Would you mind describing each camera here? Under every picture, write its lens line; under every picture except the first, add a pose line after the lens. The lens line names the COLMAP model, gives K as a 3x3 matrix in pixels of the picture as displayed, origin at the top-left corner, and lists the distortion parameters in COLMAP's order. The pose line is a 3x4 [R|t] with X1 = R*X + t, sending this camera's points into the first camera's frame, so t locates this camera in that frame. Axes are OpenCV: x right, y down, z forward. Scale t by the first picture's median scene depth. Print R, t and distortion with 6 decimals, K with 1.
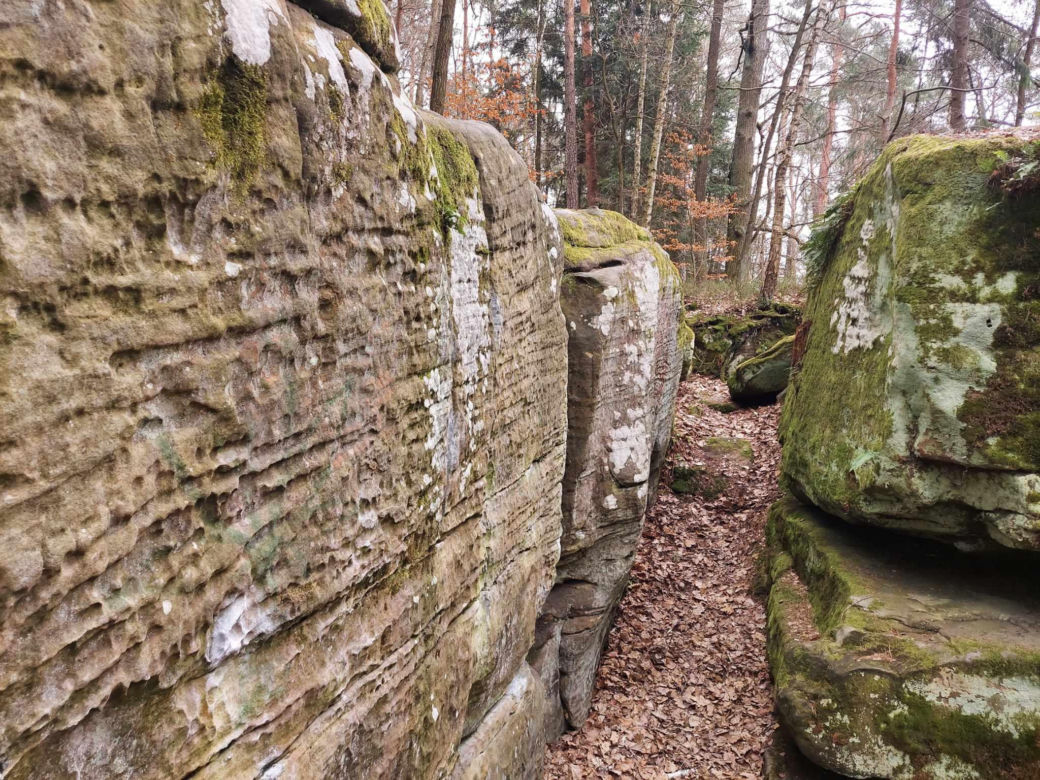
lens RADIAL K [[737.5, 0, 524.5], [0, 737.5, 380.0], [0, 0, 1]] dist [0.107607, -0.109952]
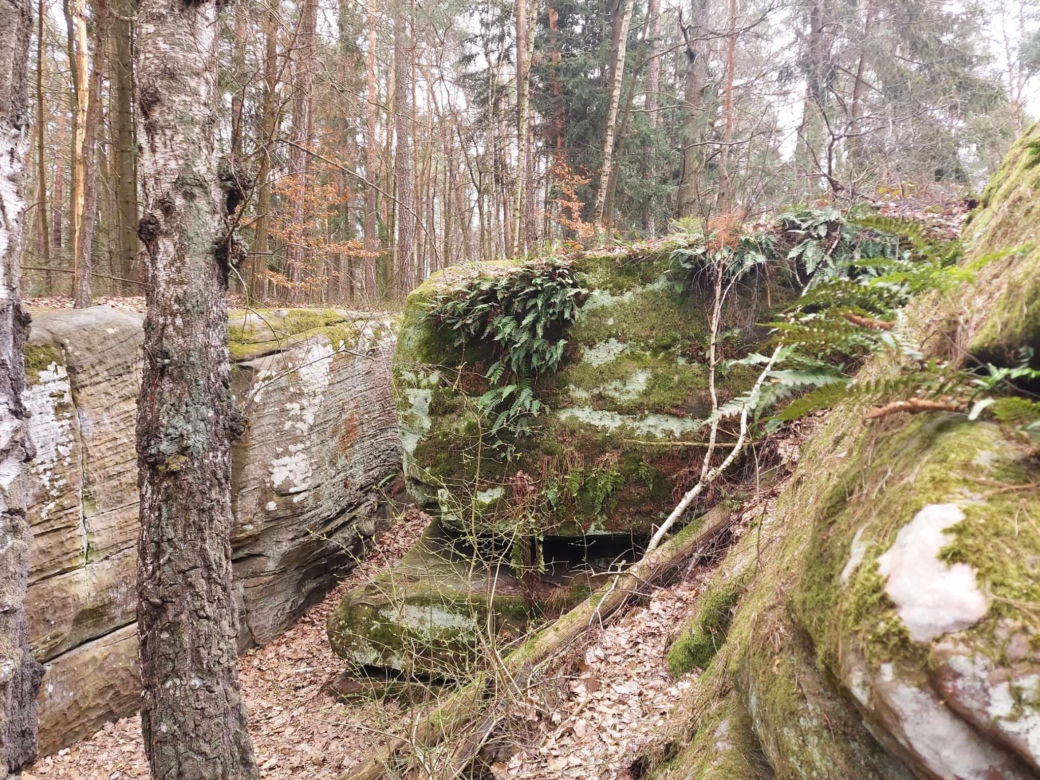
lens RADIAL K [[737.5, 0, 524.5], [0, 737.5, 380.0], [0, 0, 1]] dist [0.107607, -0.109952]
pose [[0.993286, -0.032493, -0.111025, 1.347879], [0.037081, 0.998531, 0.039509, -0.236343], [0.109578, -0.043361, 0.993032, -0.830710]]
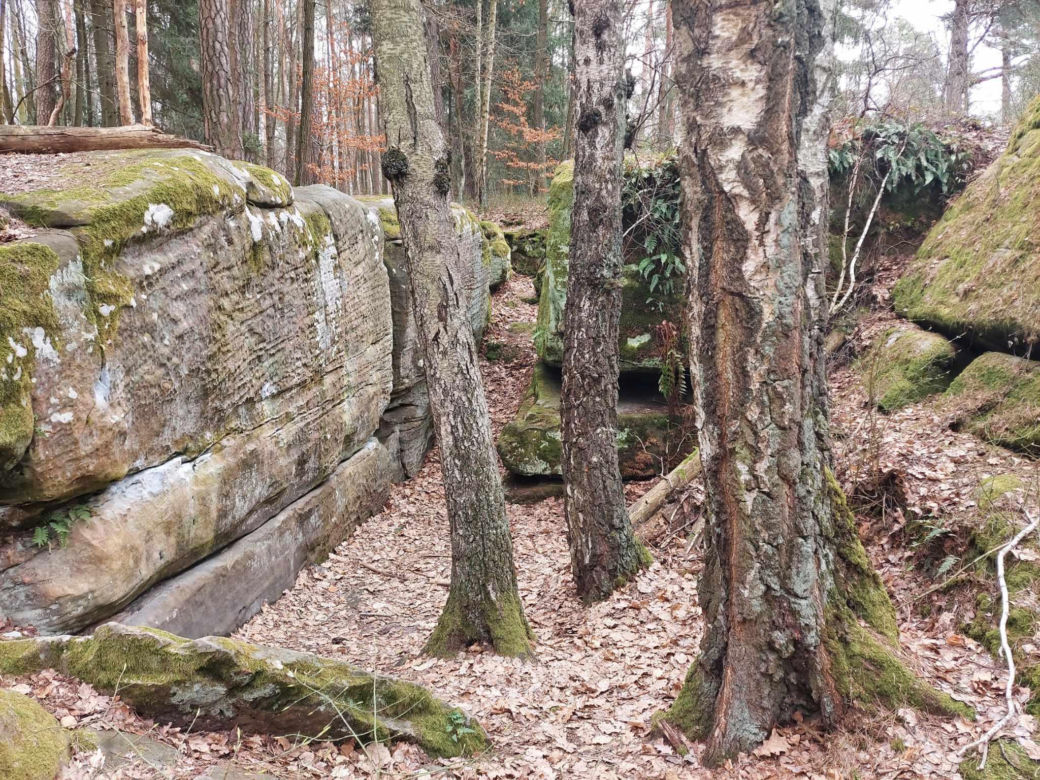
lens RADIAL K [[737.9, 0, 529.2], [0, 737.9, 379.8], [0, 0, 1]] dist [0.121212, -0.129845]
pose [[0.989512, -0.056568, 0.132913, 0.214933], [0.034734, 0.986312, 0.161188, -0.143390], [-0.140211, -0.154881, 0.977933, -1.448874]]
